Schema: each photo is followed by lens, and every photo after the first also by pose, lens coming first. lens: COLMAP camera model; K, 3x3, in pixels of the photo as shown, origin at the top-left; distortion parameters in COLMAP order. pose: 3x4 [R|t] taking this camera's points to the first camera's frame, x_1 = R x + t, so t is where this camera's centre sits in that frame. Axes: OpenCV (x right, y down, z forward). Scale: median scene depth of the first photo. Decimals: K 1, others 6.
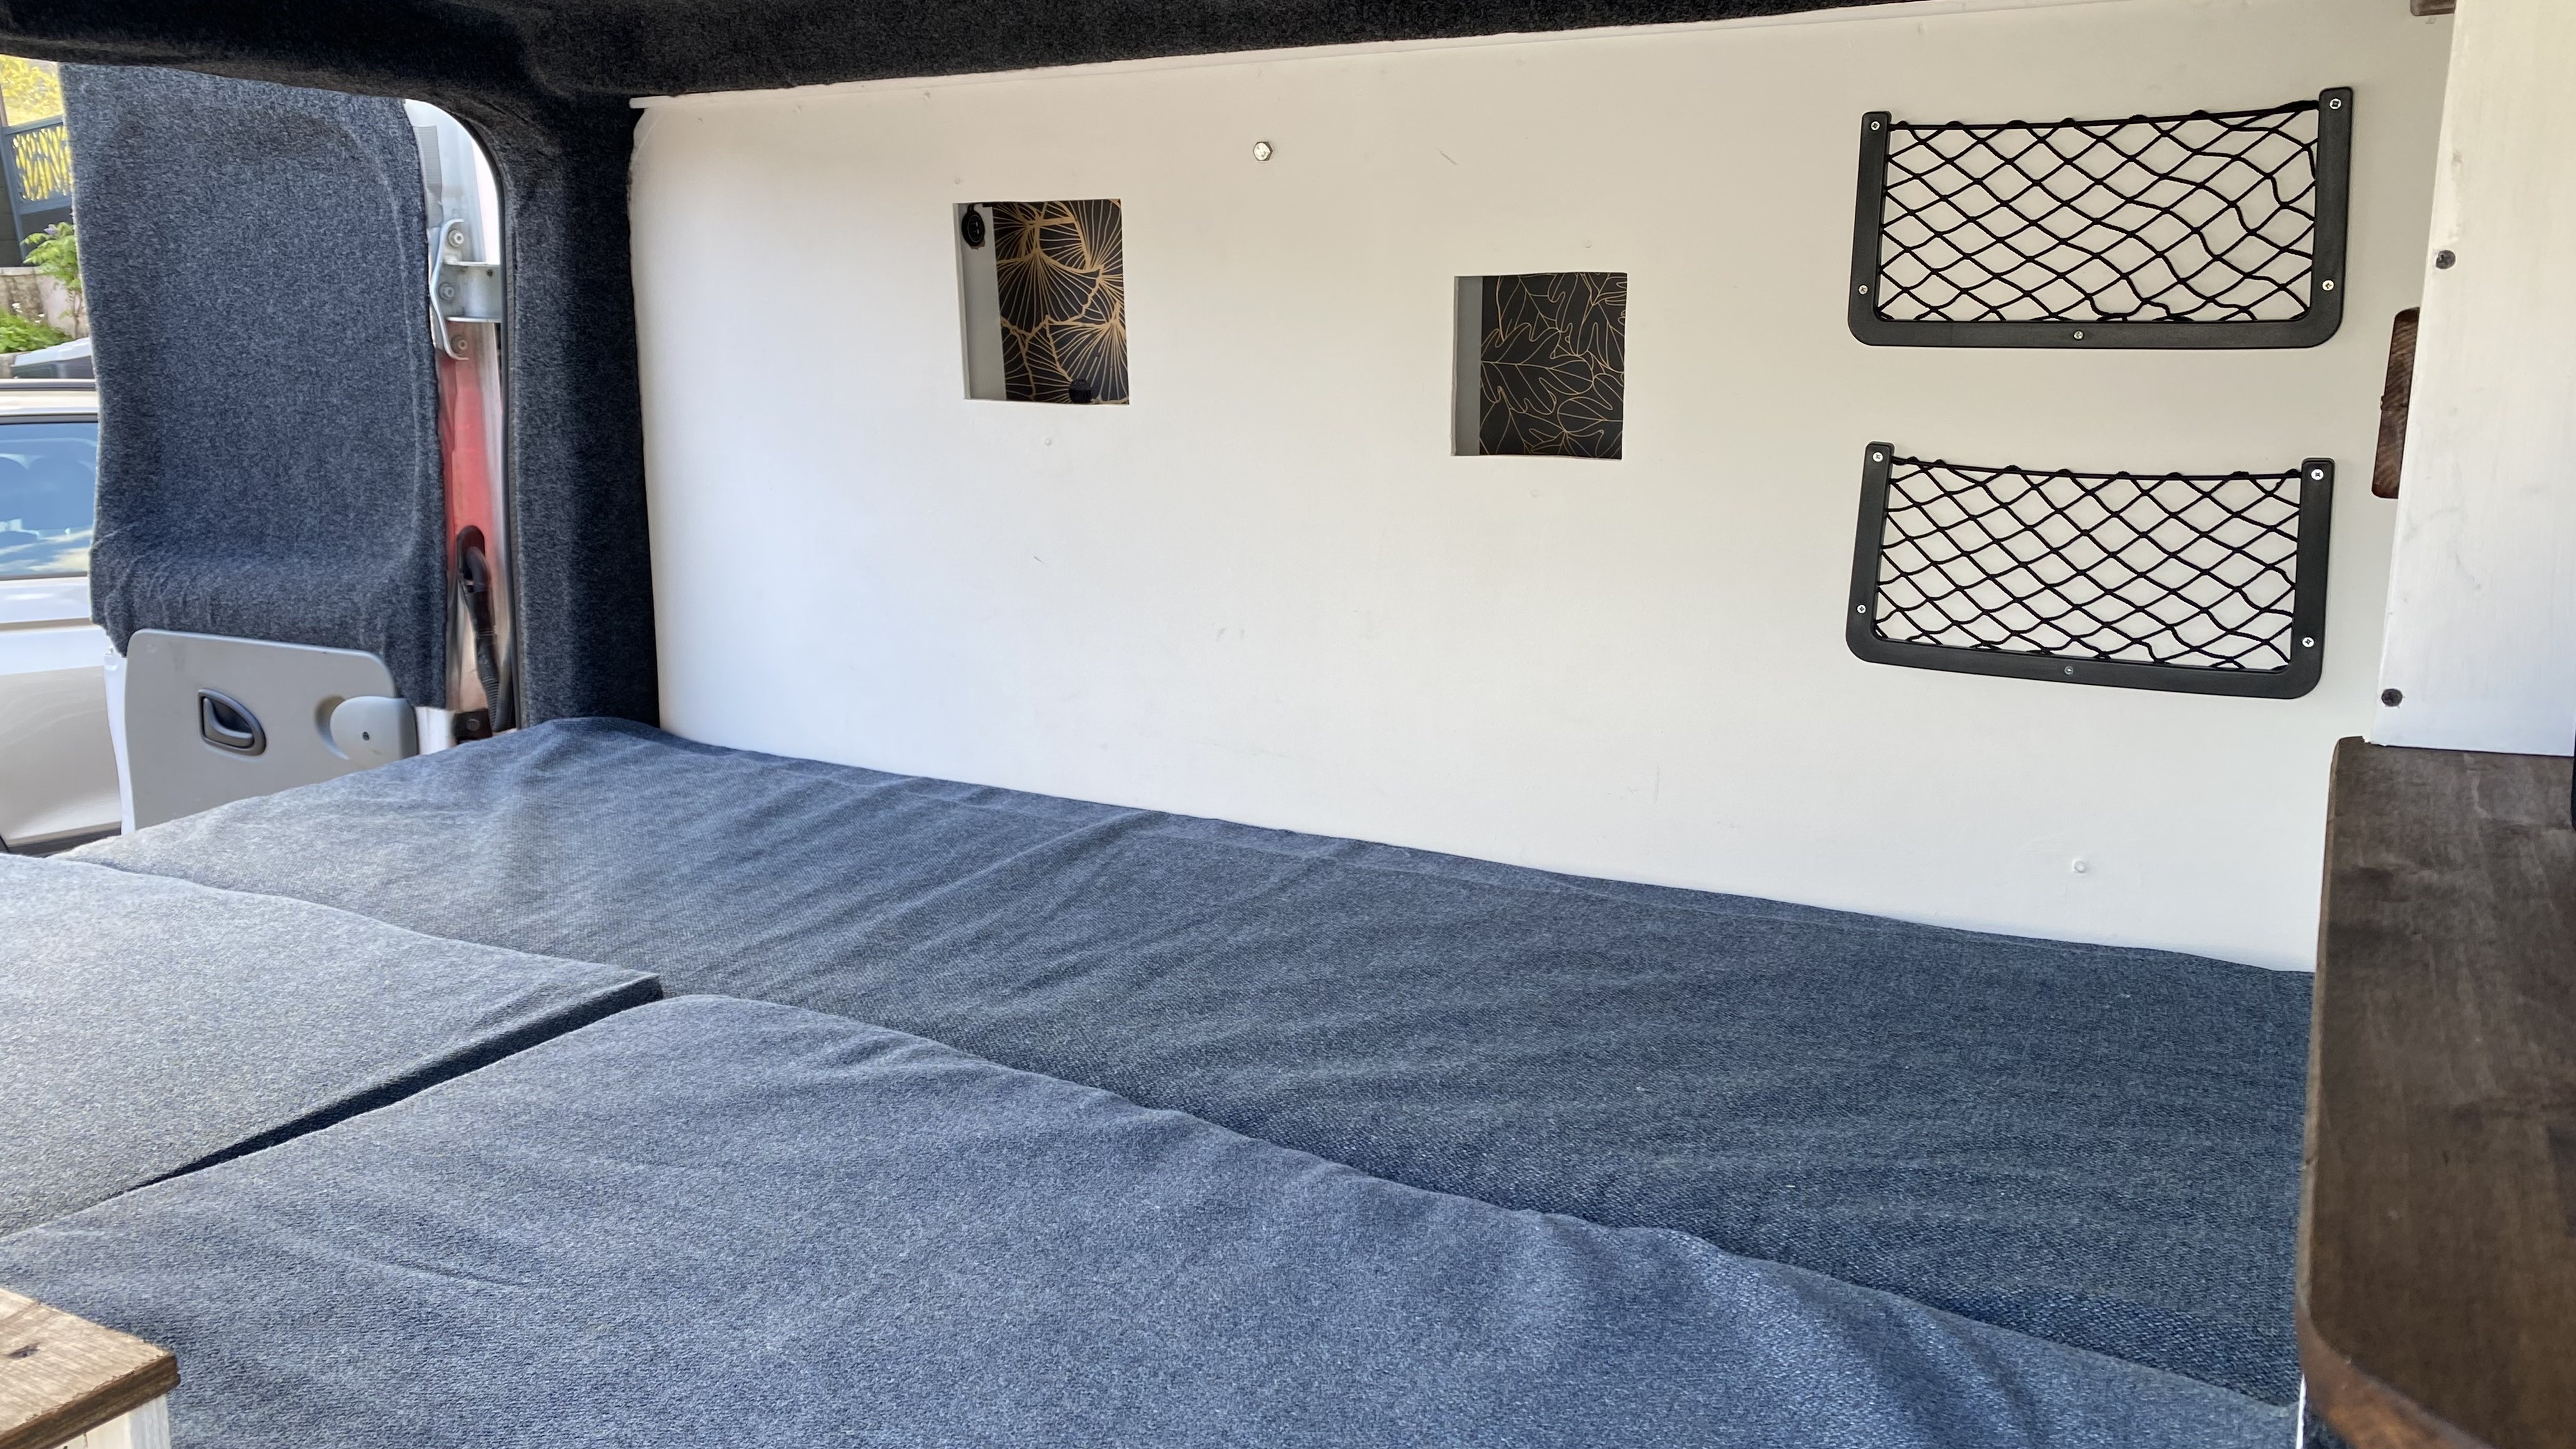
lens RADIAL K [[1992.7, 0, 1267.3], [0, 1992.7, 681.5], [0, 0, 1]] dist [0.015819, 0.000241]
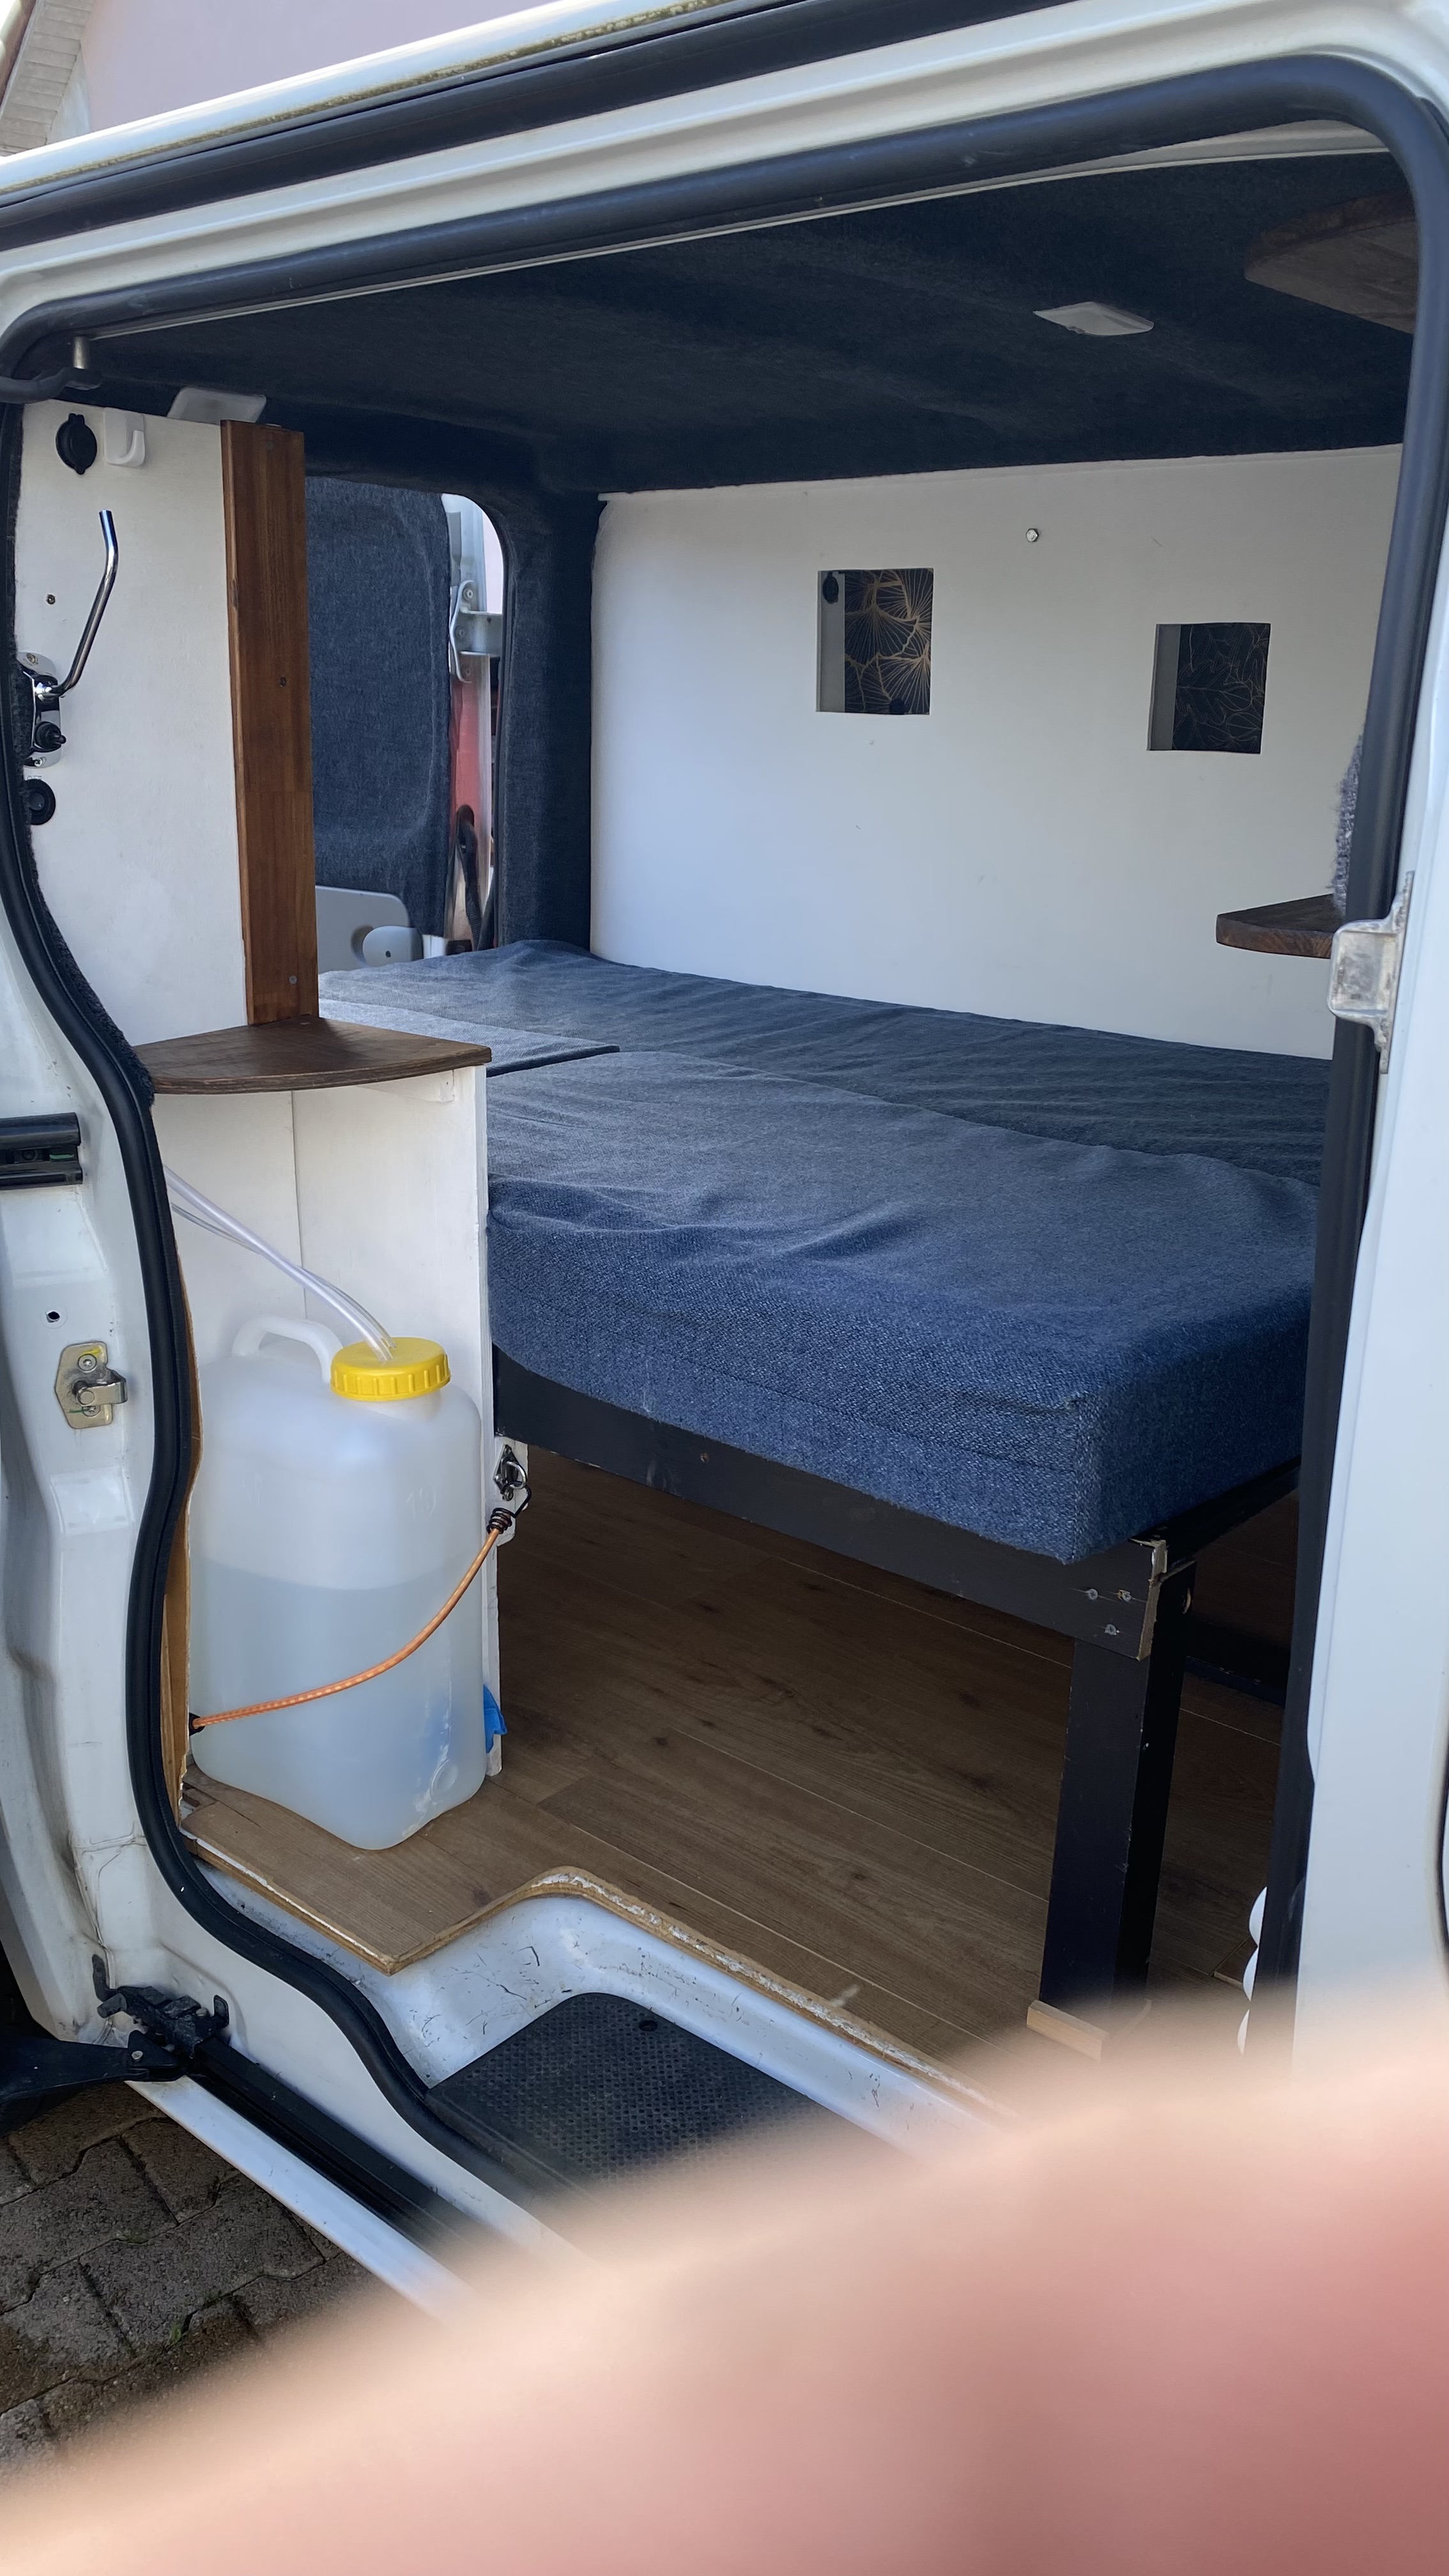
lens RADIAL K [[1971.7, 0, 675.9], [0, 1971.7, 1286.5], [0, 0, 1]] dist [0.124610, -0.338735]
pose [[0.977514, 0.077457, -0.196130, 0.063036], [-0.055417, 0.991764, 0.115473, 0.110001], [0.203459, -0.102008, 0.973755, -0.464521]]
